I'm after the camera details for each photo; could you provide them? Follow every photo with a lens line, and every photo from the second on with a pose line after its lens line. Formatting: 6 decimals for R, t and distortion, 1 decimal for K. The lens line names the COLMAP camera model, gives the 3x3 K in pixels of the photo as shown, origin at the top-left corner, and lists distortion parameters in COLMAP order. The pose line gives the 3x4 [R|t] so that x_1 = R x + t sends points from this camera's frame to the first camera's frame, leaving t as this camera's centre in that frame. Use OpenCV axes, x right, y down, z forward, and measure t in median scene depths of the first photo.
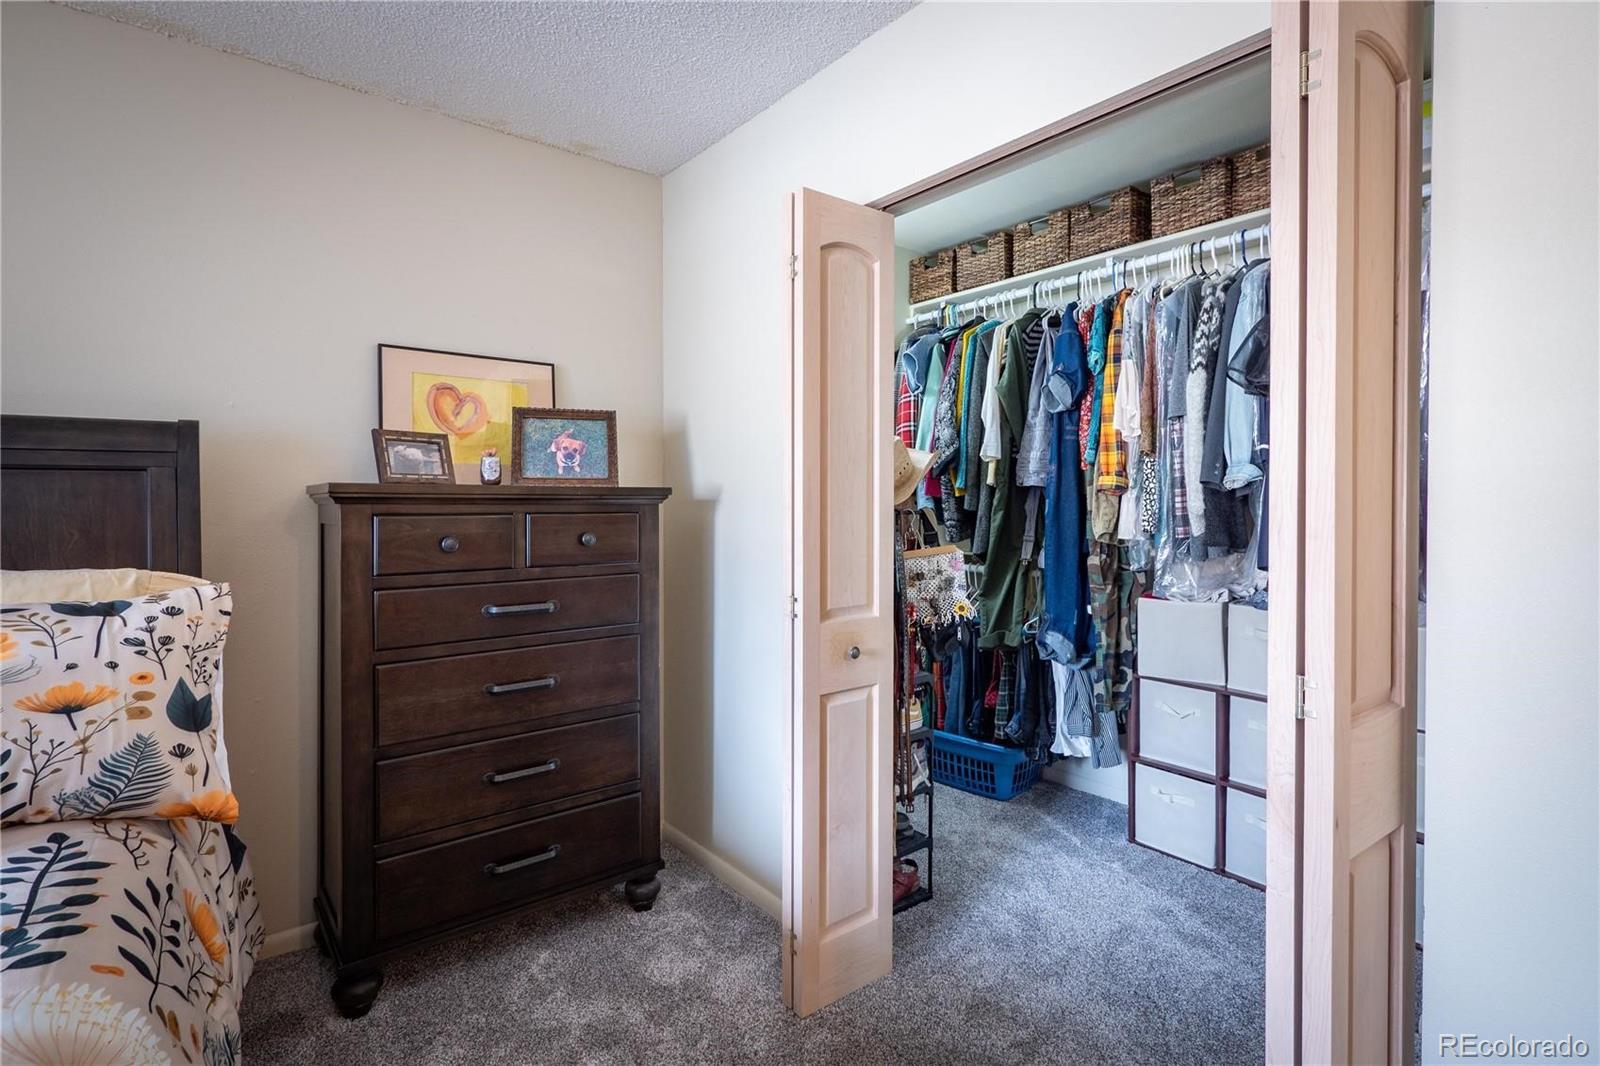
lens RADIAL K [[760.7, 0, 802.5], [0, 760.7, 502.2], [0, 0, 1]] dist [-0.001869, -0.000155]
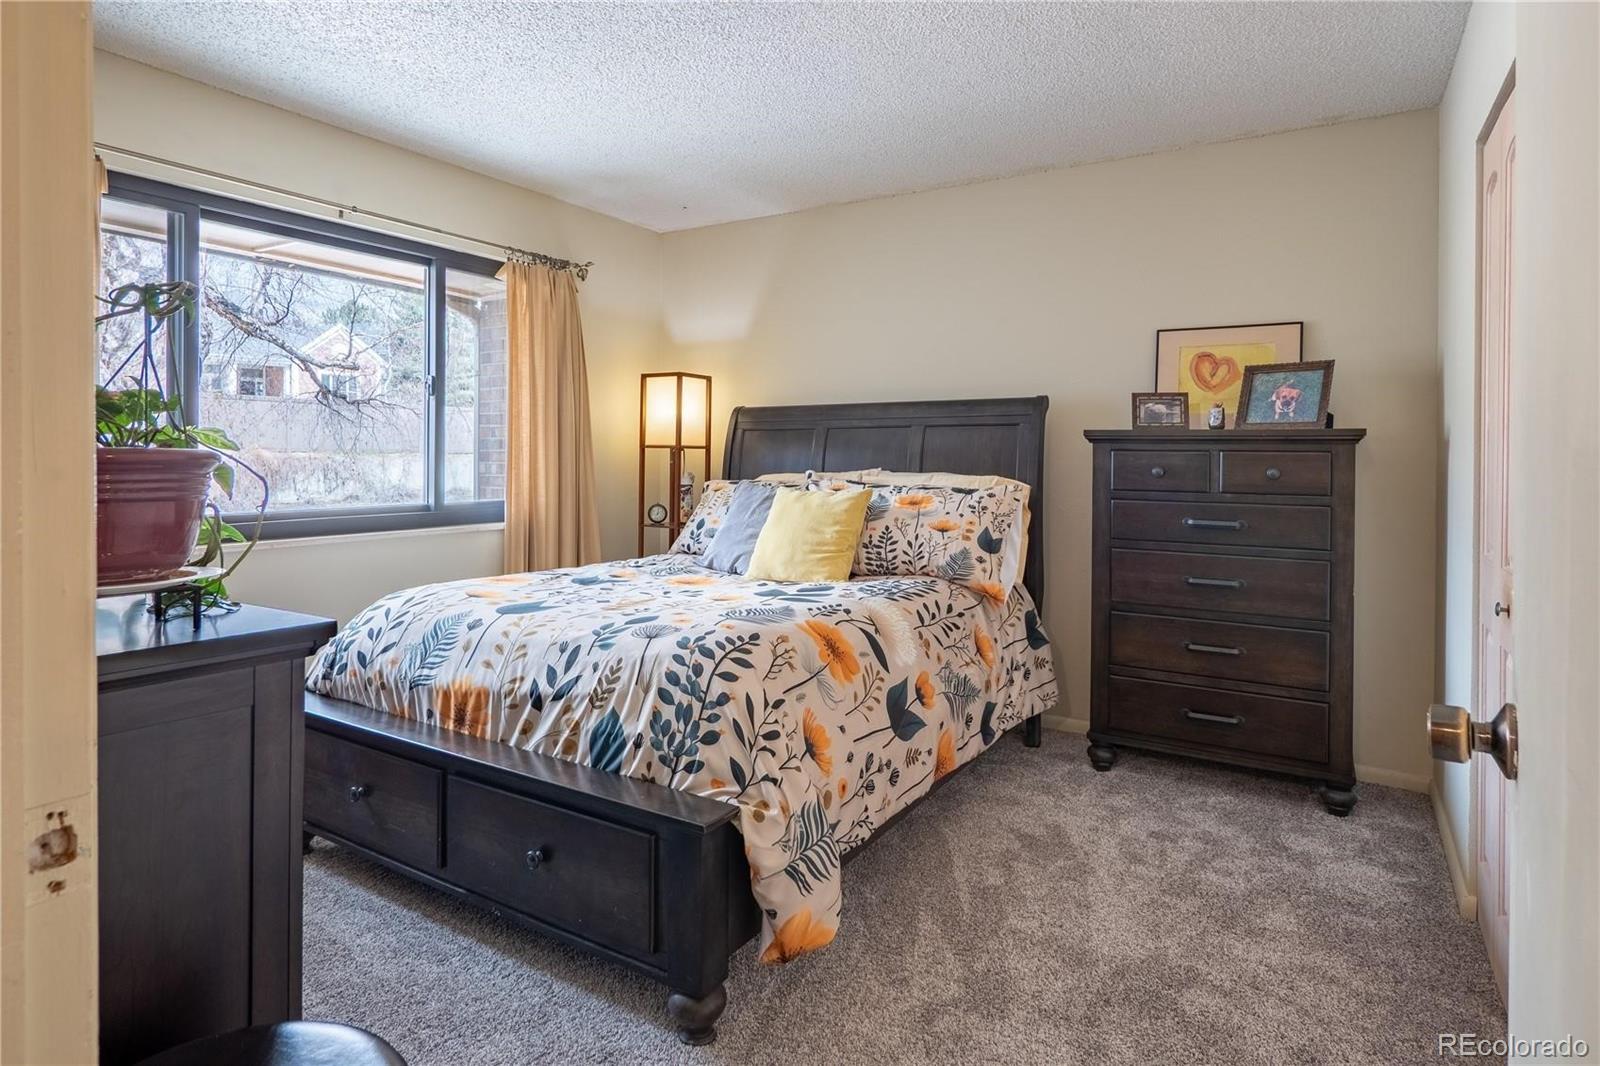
lens RADIAL K [[880.5, 0, 796.3], [0, 880.5, 452.0], [0, 0, 1]] dist [0.000452, 0.000058]
pose [[0.333985, 0.002200, -0.942576, 0.836485], [-0.009320, 0.999956, -0.000969, 0.025906], [0.942532, 0.009109, 0.333991, -0.184799]]
